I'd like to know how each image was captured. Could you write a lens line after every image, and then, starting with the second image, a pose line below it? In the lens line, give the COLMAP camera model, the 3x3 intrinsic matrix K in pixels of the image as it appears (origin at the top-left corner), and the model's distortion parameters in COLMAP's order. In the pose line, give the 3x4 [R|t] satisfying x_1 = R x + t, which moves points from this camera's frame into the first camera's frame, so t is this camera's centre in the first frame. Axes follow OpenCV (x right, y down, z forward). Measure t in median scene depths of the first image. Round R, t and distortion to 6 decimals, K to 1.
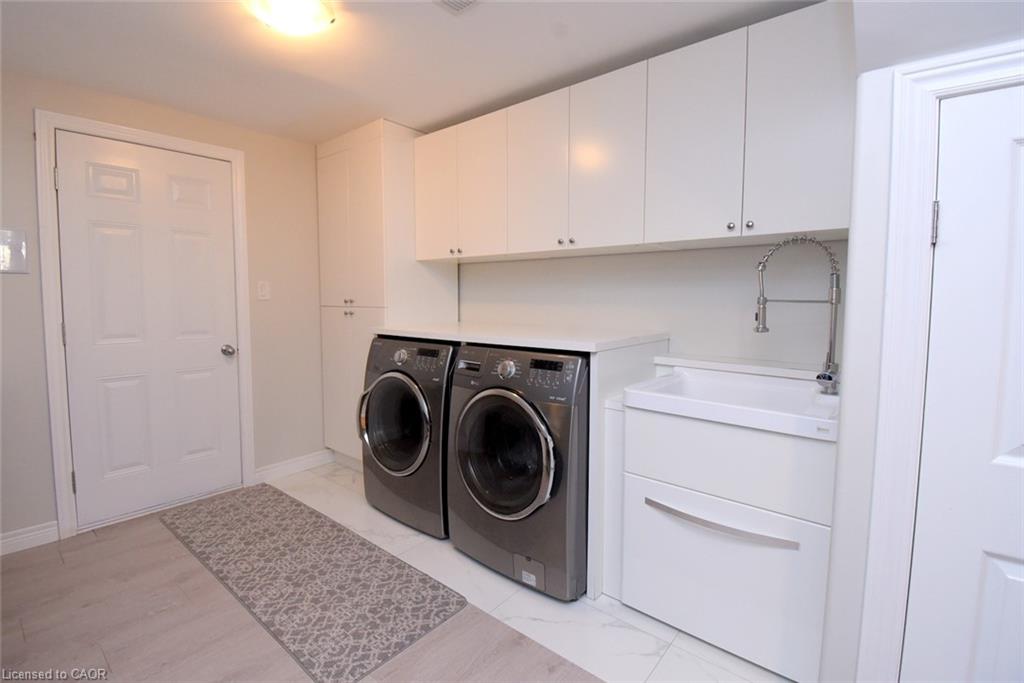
lens RADIAL K [[462.7, 0, 505.7], [0, 462.7, 343.2], [0, 0, 1]] dist [0.023211, -0.028843]
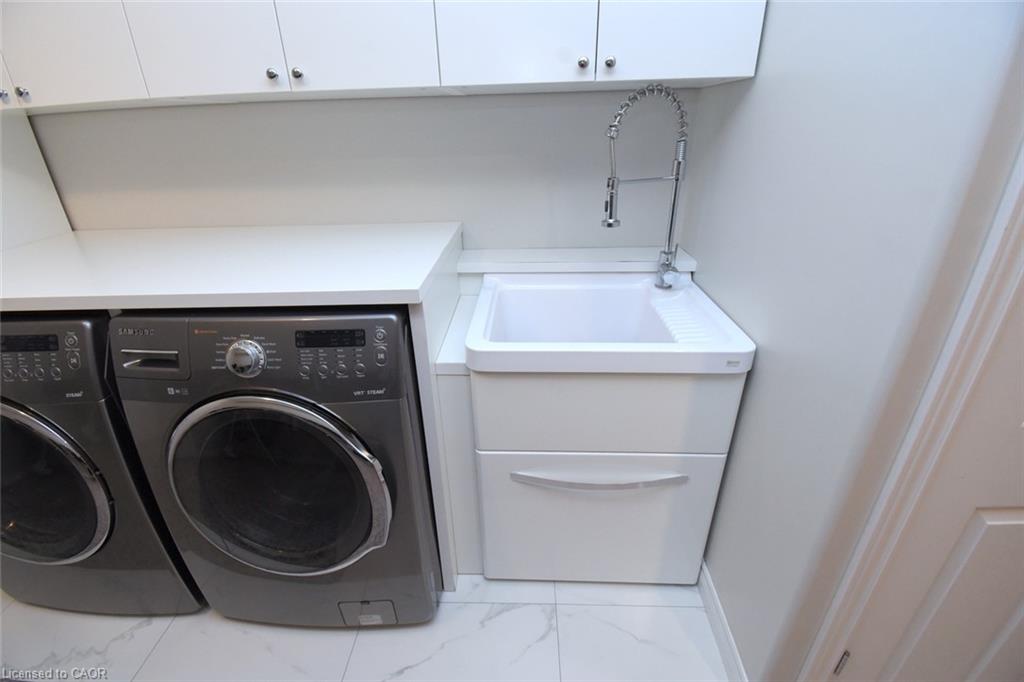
lens RADIAL K [[451.0, 0, 506.4], [0, 451.0, 342.2], [0, 0, 1]] dist [0.017577, -0.024367]
pose [[0.790790, -0.287810, 0.540200, -0.036491], [0.087919, 0.926812, 0.365089, -0.119887], [-0.605740, -0.241215, 0.758218, 0.448612]]
